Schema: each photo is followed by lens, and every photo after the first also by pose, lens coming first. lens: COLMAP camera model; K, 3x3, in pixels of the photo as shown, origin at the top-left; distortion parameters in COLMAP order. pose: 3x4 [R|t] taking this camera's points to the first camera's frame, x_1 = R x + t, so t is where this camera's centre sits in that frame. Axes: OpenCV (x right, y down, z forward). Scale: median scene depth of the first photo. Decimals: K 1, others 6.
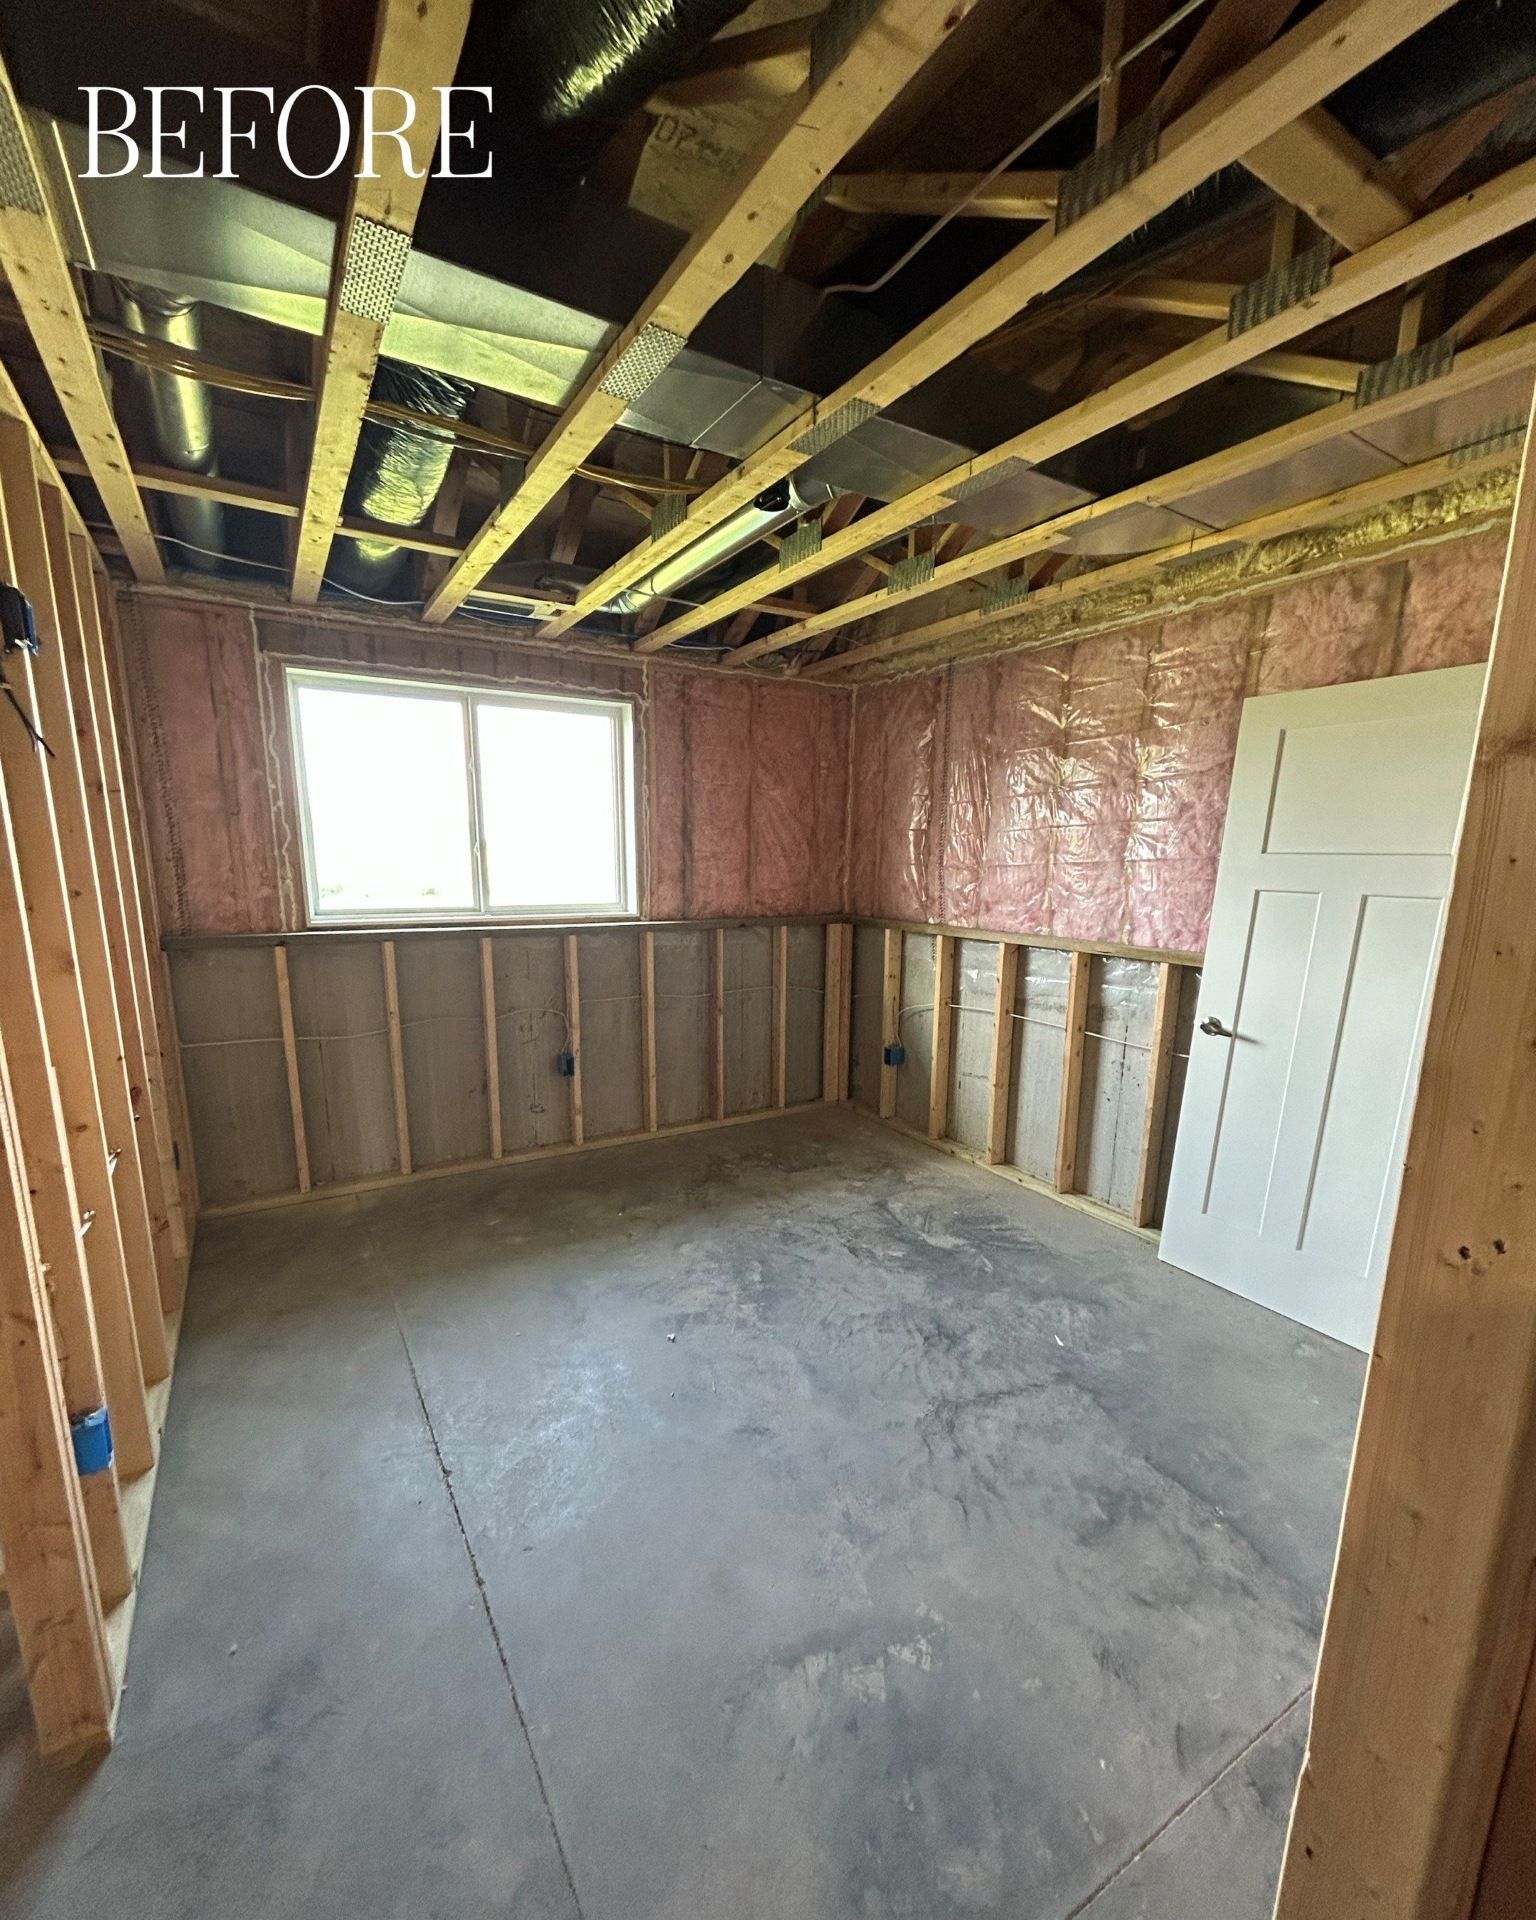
lens RADIAL K [[832.4, 0, 768.0], [0, 832.4, 960.0], [0, 0, 1]] dist [0.001763, 0.000240]
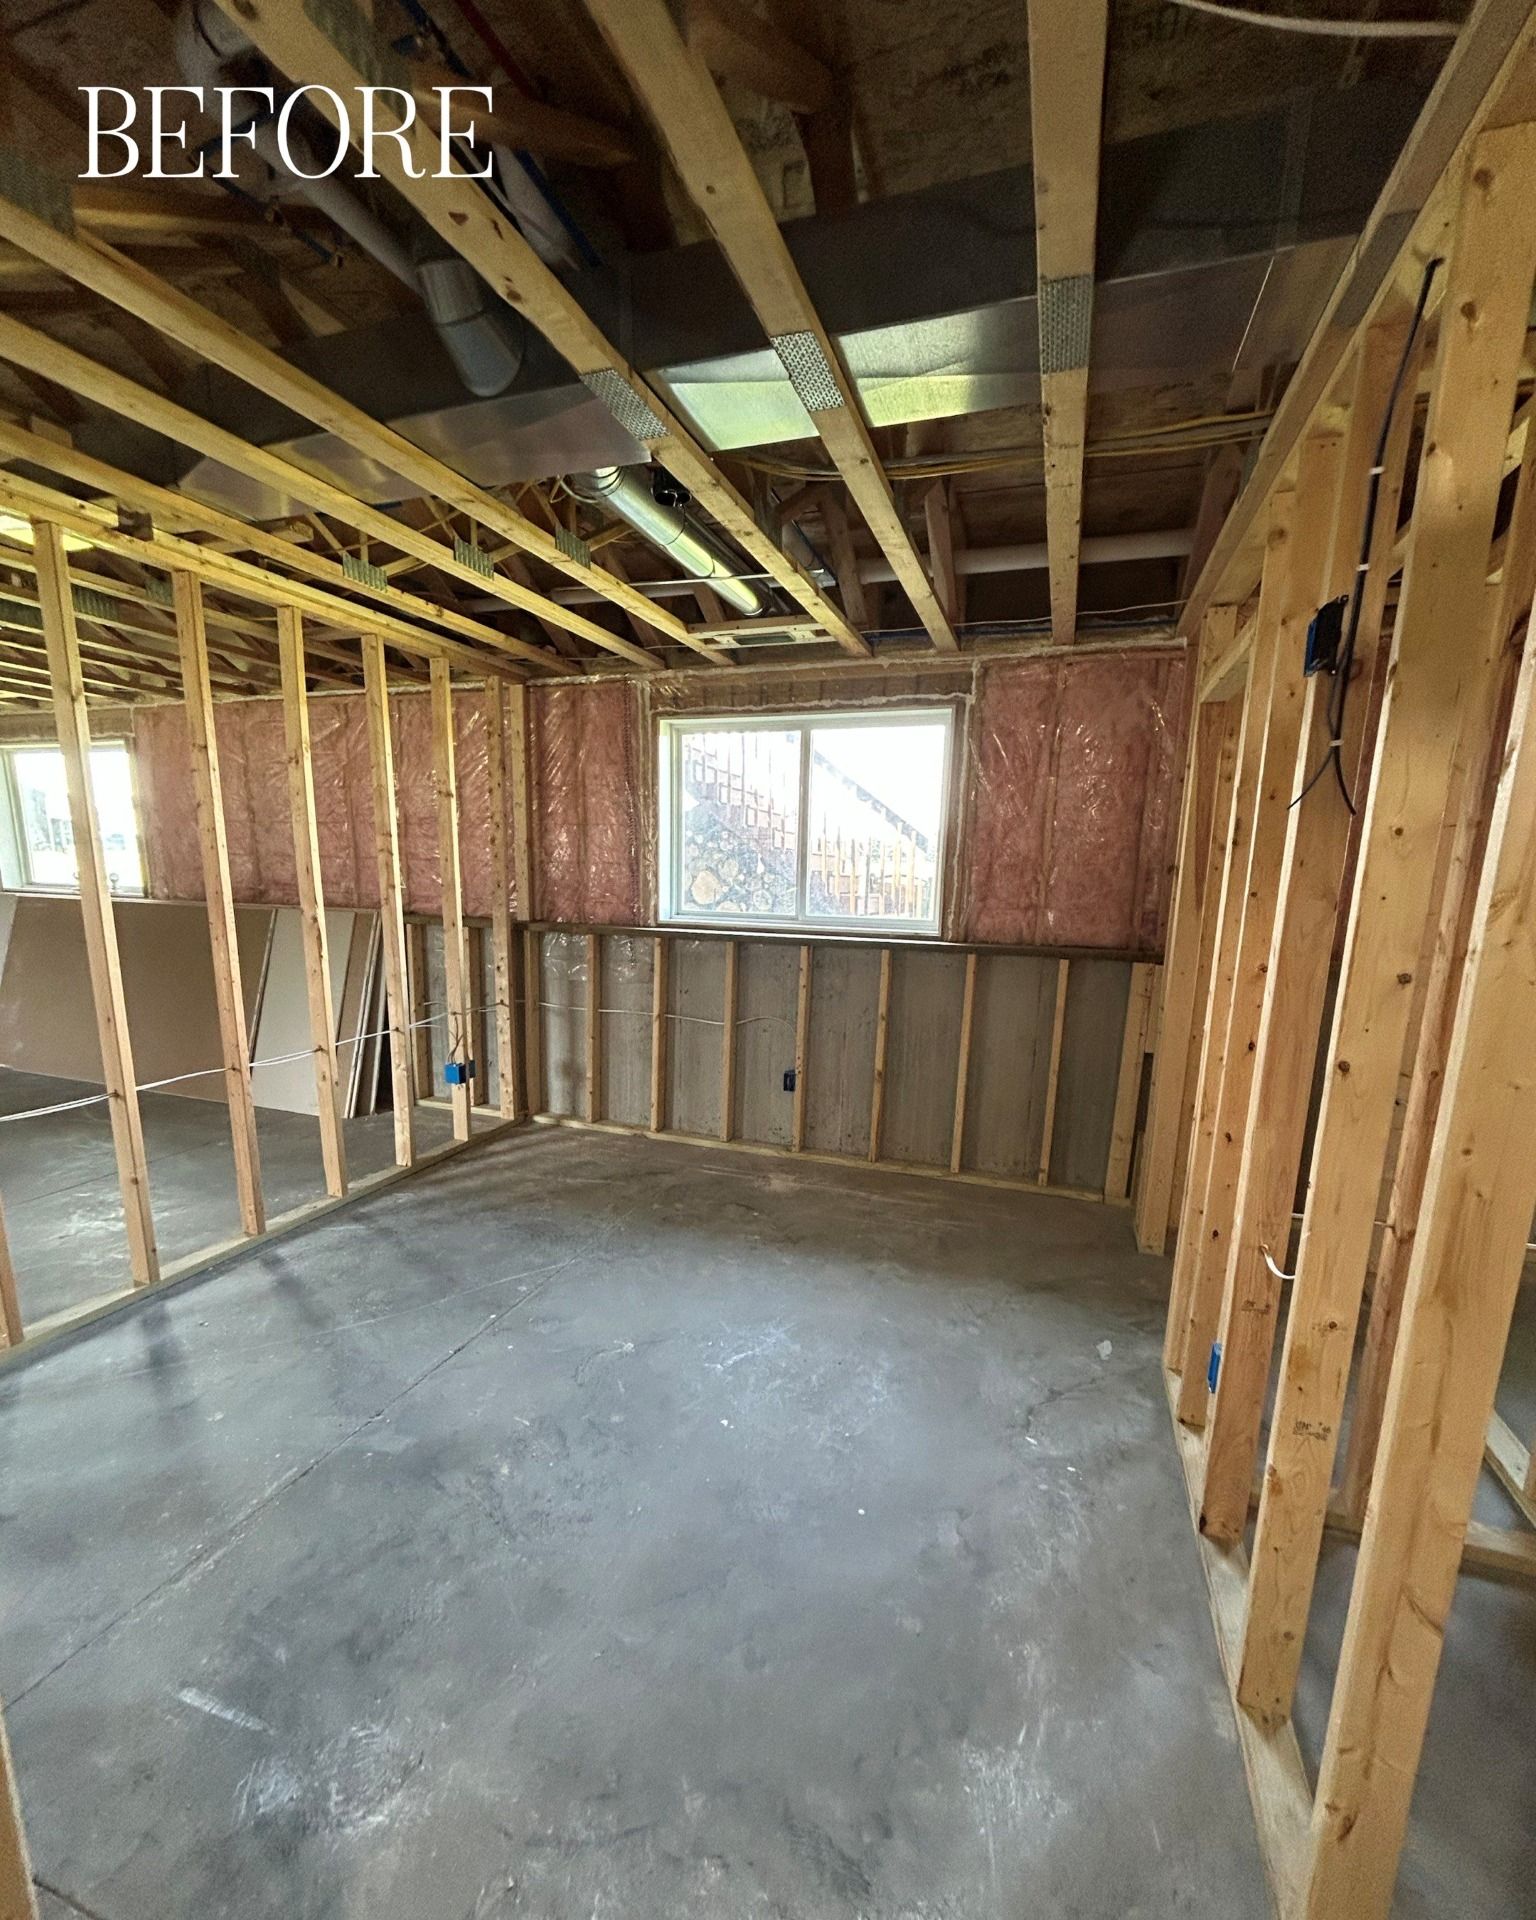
lens RADIAL K [[837.7, 0, 775.8], [0, 837.7, 955.7], [0, 0, 1]] dist [0.001421, 0.000163]
pose [[0.640600, 0.084951, -0.763161, 0.468340], [-0.106841, 0.994055, 0.020971, -0.032584], [0.760406, 0.068103, 0.645868, 0.277439]]
